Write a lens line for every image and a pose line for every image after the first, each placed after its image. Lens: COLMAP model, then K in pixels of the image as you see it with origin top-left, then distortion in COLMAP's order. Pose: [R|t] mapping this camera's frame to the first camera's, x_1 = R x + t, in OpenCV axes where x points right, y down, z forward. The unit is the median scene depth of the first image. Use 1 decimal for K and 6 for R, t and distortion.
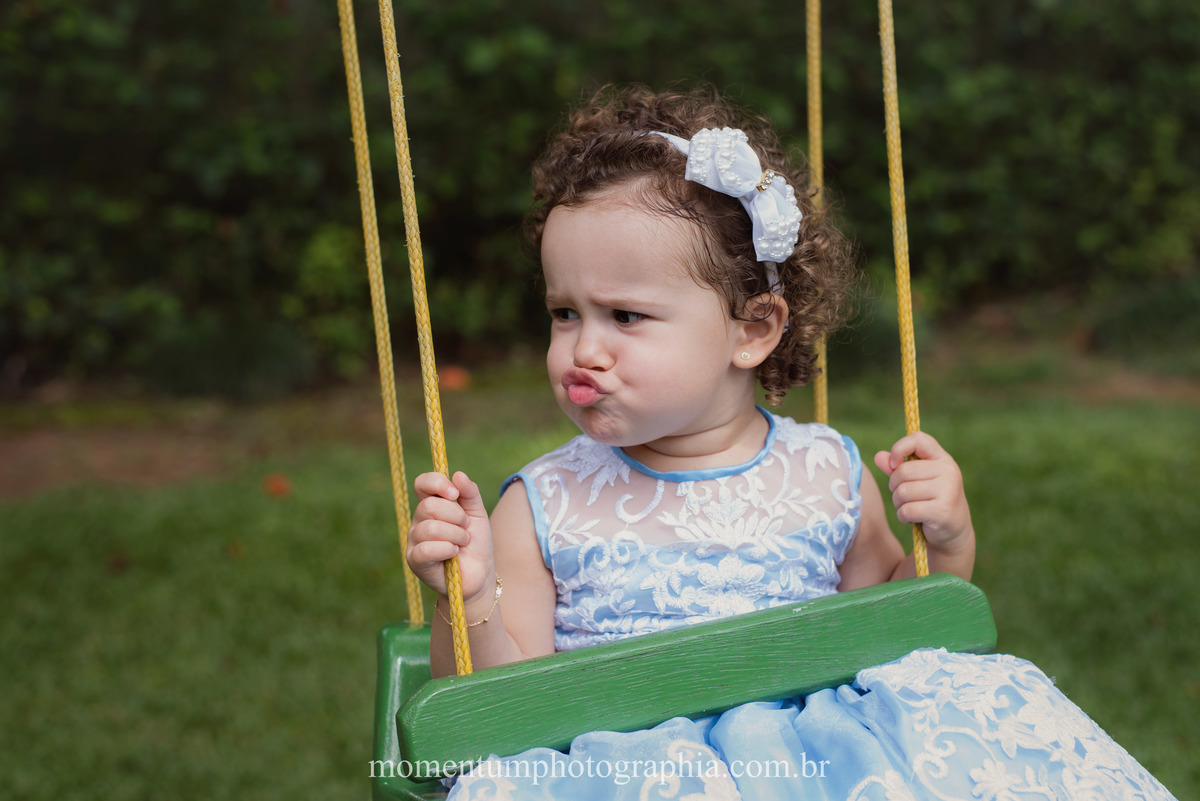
lens RADIAL K [[2012.9, 0, 600.0], [0, 2012.9, 400.5], [0, 0, 1]] dist [-0.025642, -0.061414]
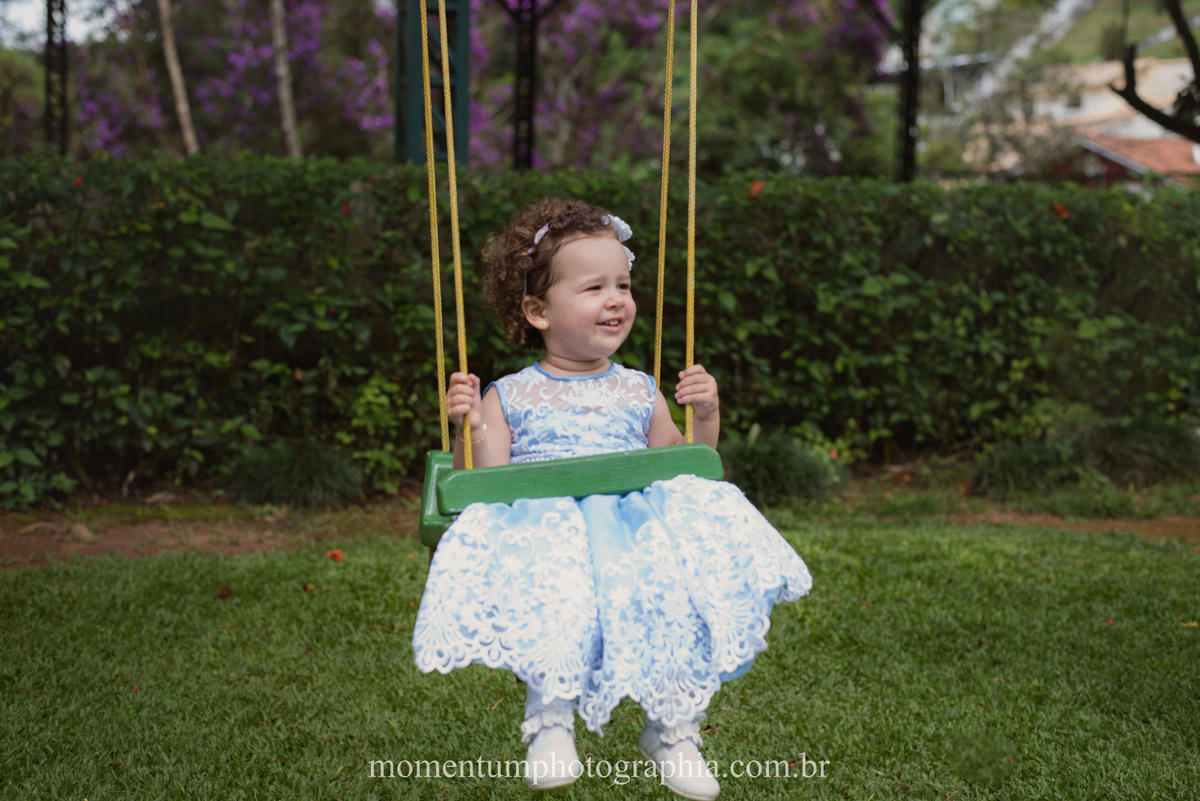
lens RADIAL K [[1733.7, 0, 625.6], [0, 1733.7, 400.6], [0, 0, 1]] dist [-0.003025, 0.077589]
pose [[0.999671, 0.020396, 0.015569, 0.012554], [-0.018814, 0.995228, -0.095745, 0.041347], [-0.017447, 0.095421, 0.995284, -0.149975]]
